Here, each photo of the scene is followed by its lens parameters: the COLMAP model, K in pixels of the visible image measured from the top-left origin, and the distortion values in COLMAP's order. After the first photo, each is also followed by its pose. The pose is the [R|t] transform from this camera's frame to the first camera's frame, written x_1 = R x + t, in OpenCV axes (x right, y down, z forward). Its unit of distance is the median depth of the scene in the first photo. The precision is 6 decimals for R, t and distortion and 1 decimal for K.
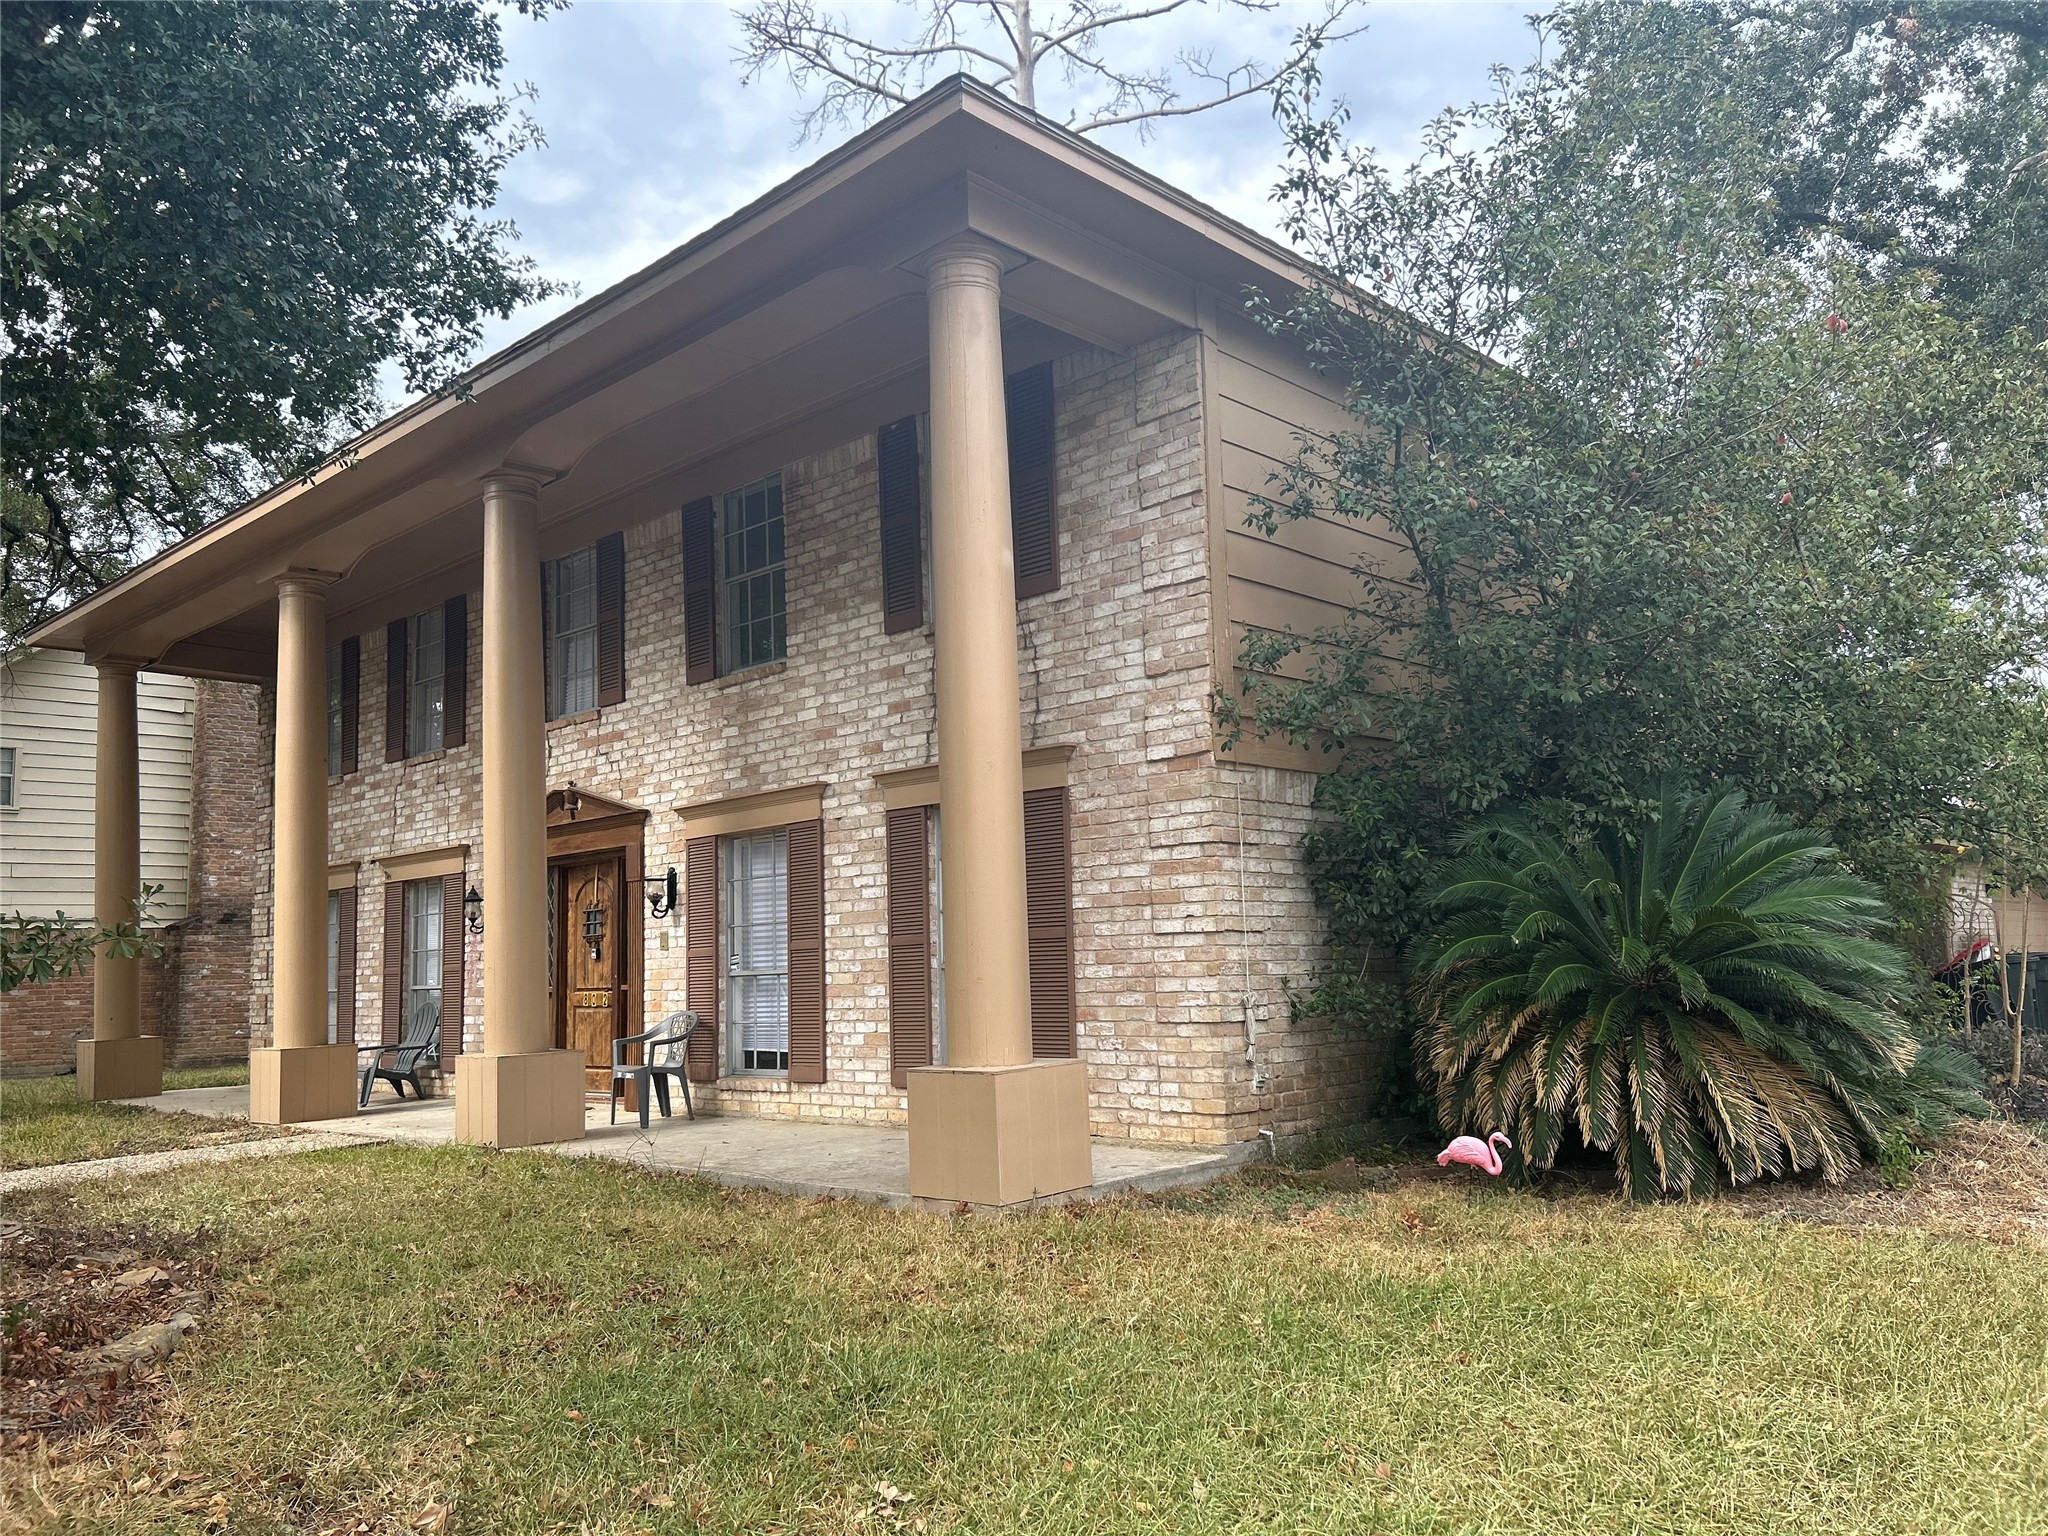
lens RADIAL K [[1546.7, 0, 1012.2], [0, 1546.7, 810.1], [0, 0, 1]] dist [0.071917, -0.079209]
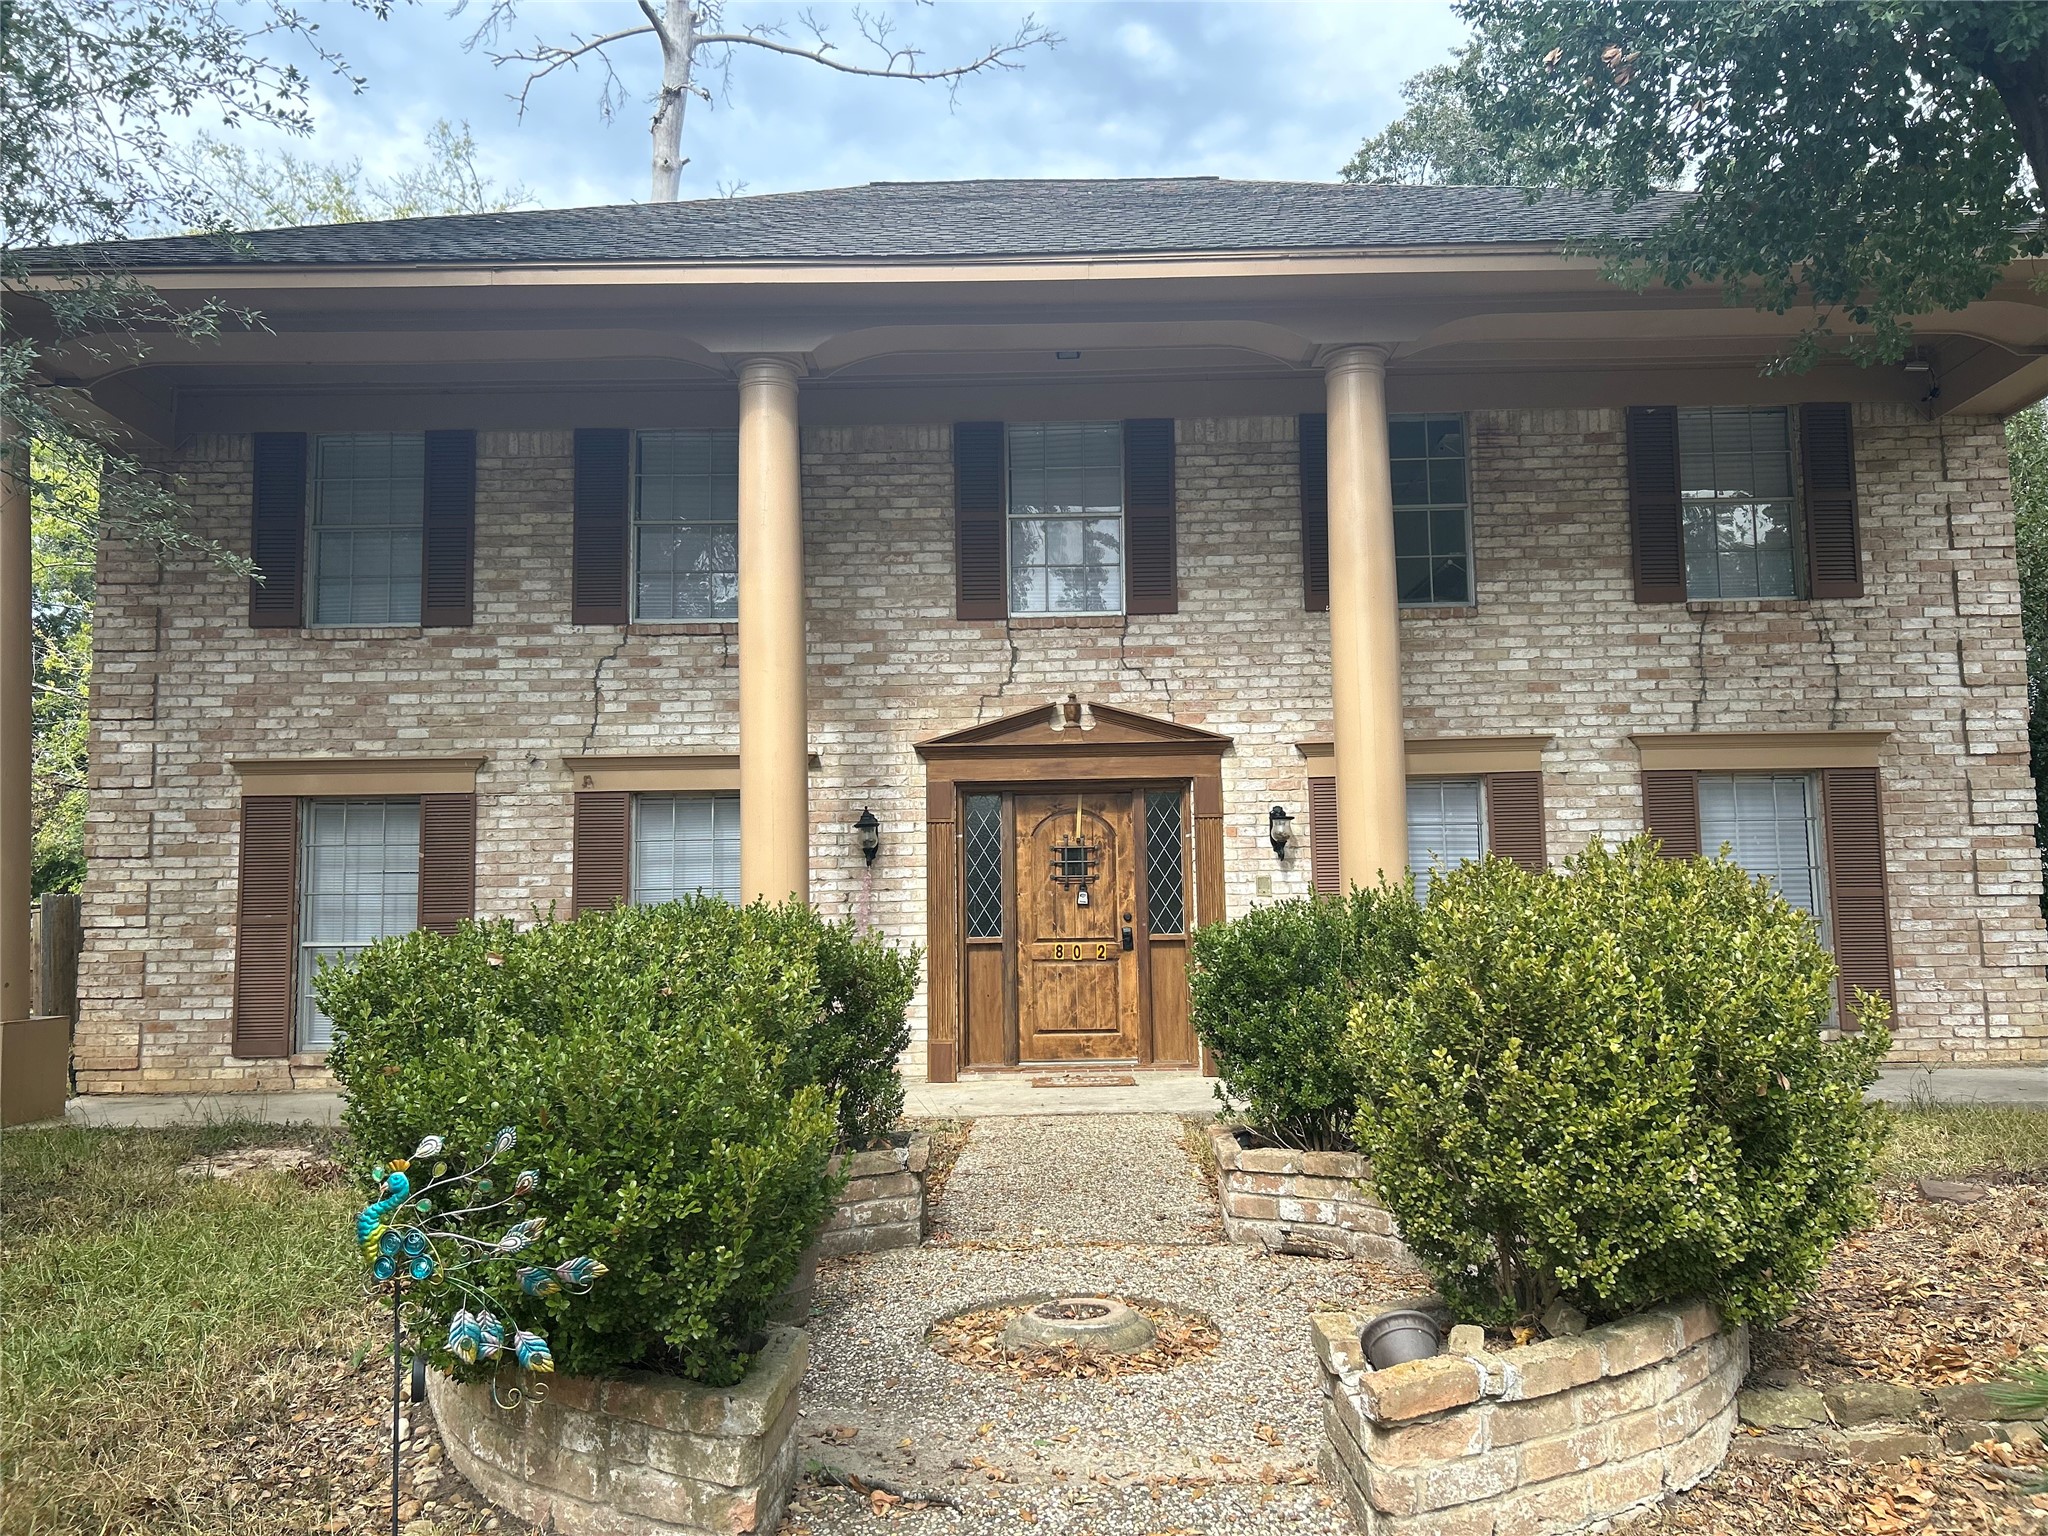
lens RADIAL K [[1546.7, 0, 1017.8], [0, 1546.7, 799.4], [0, 0, 1]] dist [0.071917, -0.079209]
pose [[0.723076, 0.082837, 0.685783, -1.132438], [-0.076176, 0.996291, -0.040025, 0.096262], [-0.686555, -0.023299, 0.726705, 0.530235]]
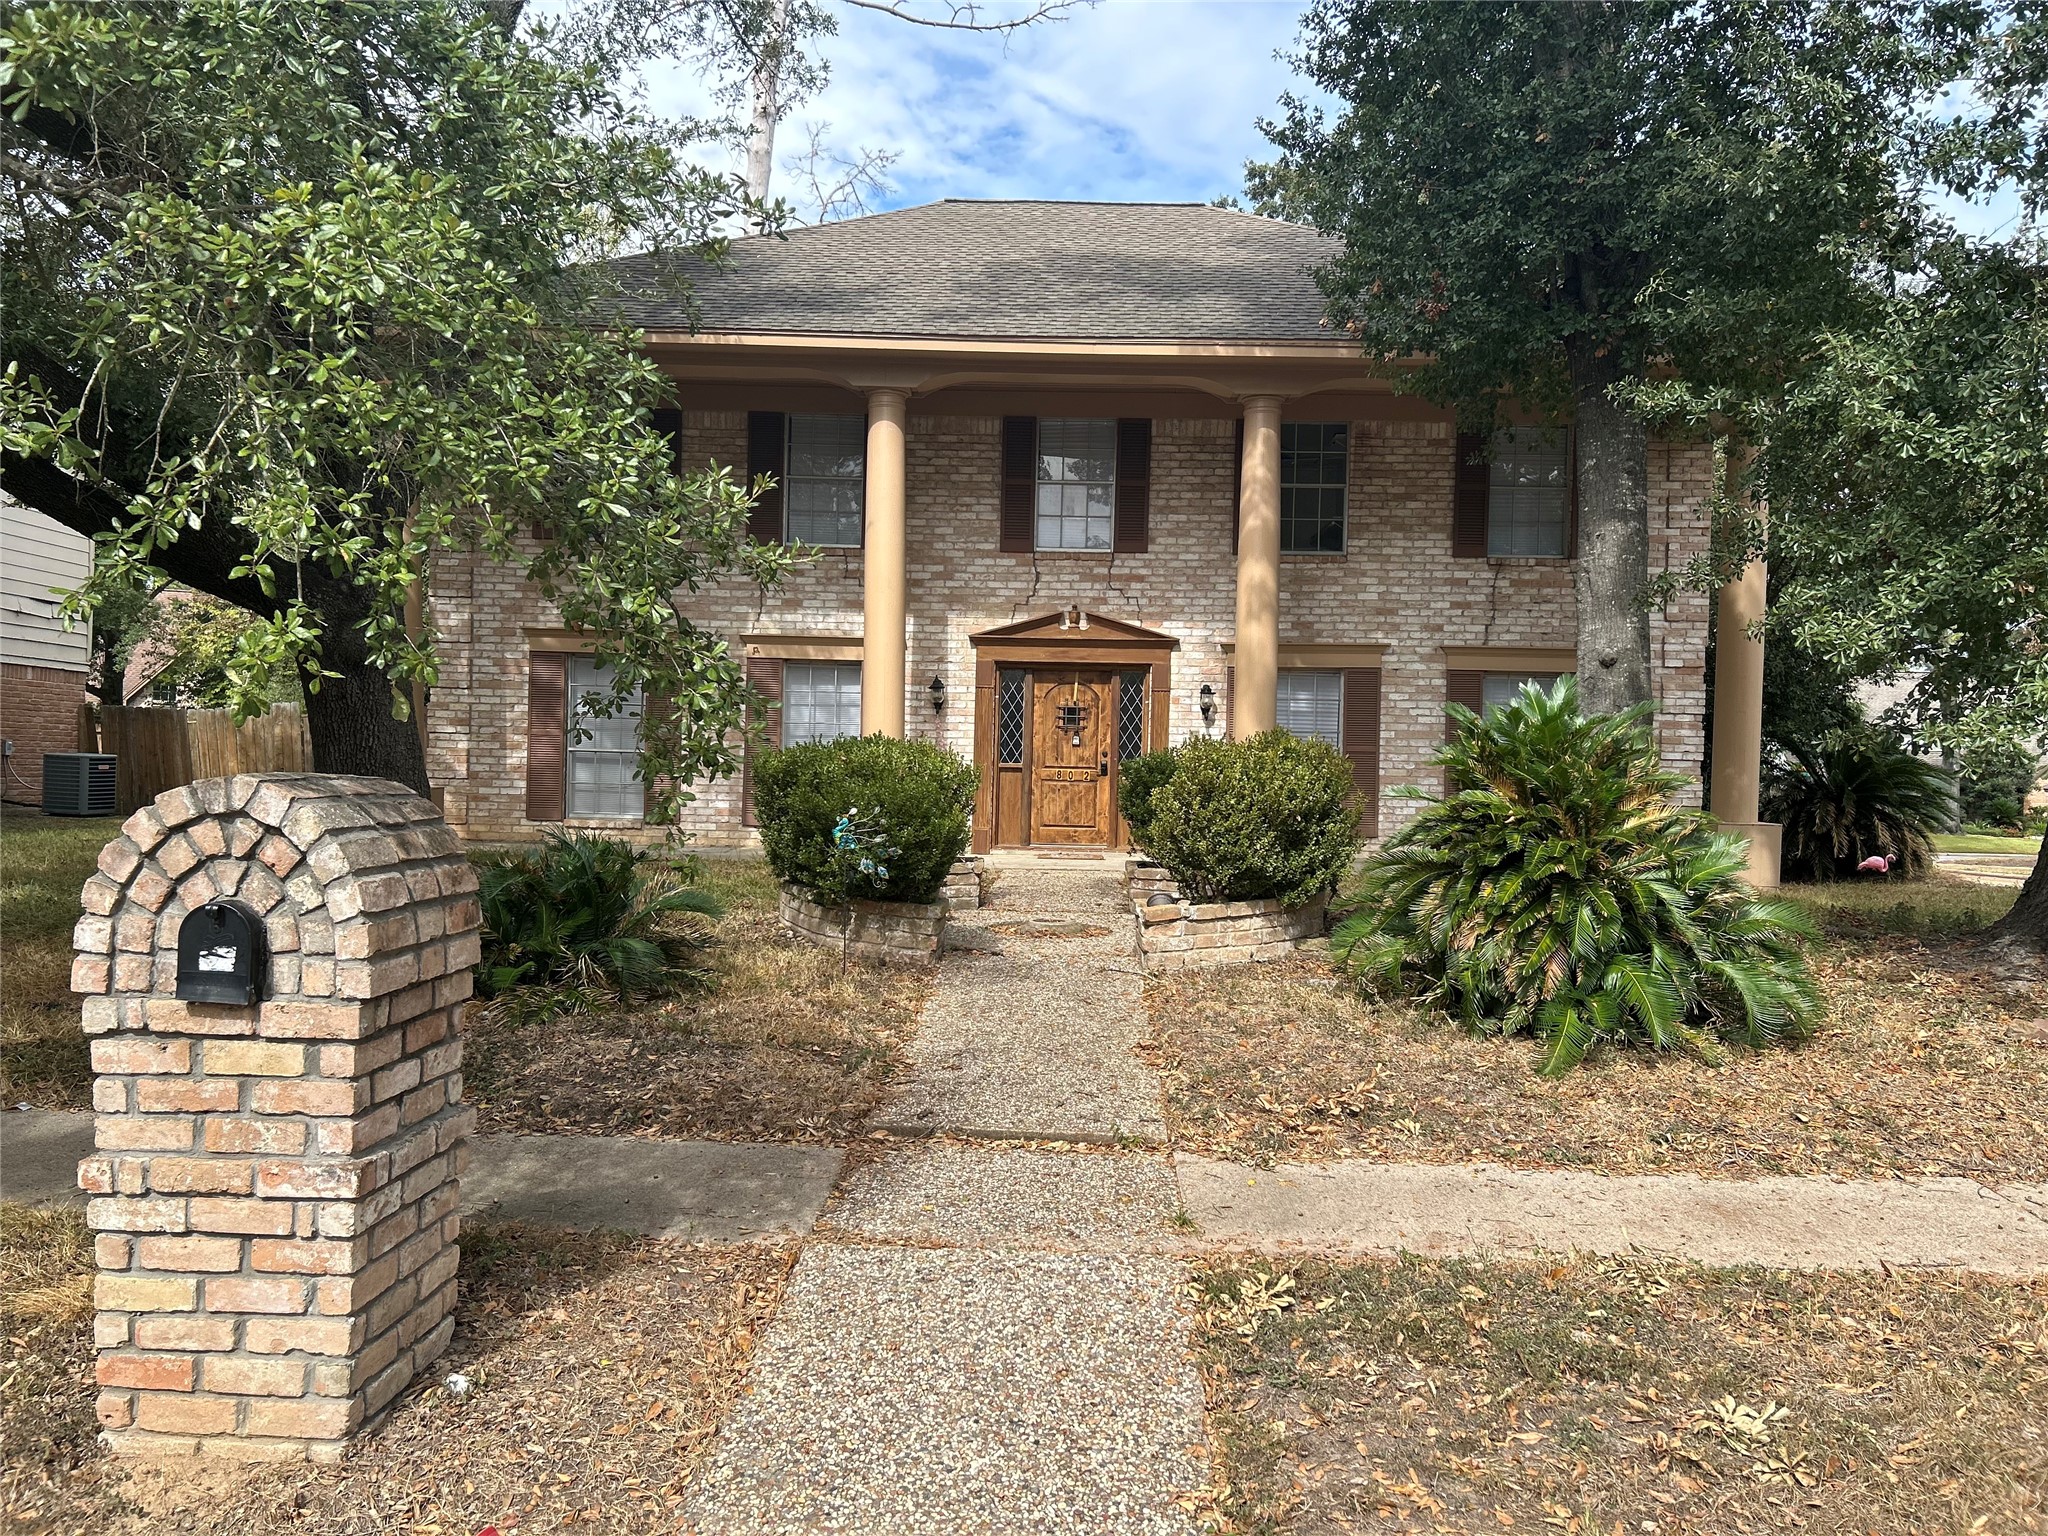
lens RADIAL K [[1546.7, 0, 1006.0], [0, 1546.7, 805.3], [0, 0, 1]] dist [0.071917, -0.079209]
pose [[0.733595, 0.035466, 0.678661, -1.525528], [-0.114651, 0.990782, 0.072155, 0.076557], [-0.669846, -0.130742, 0.730899, 0.116790]]
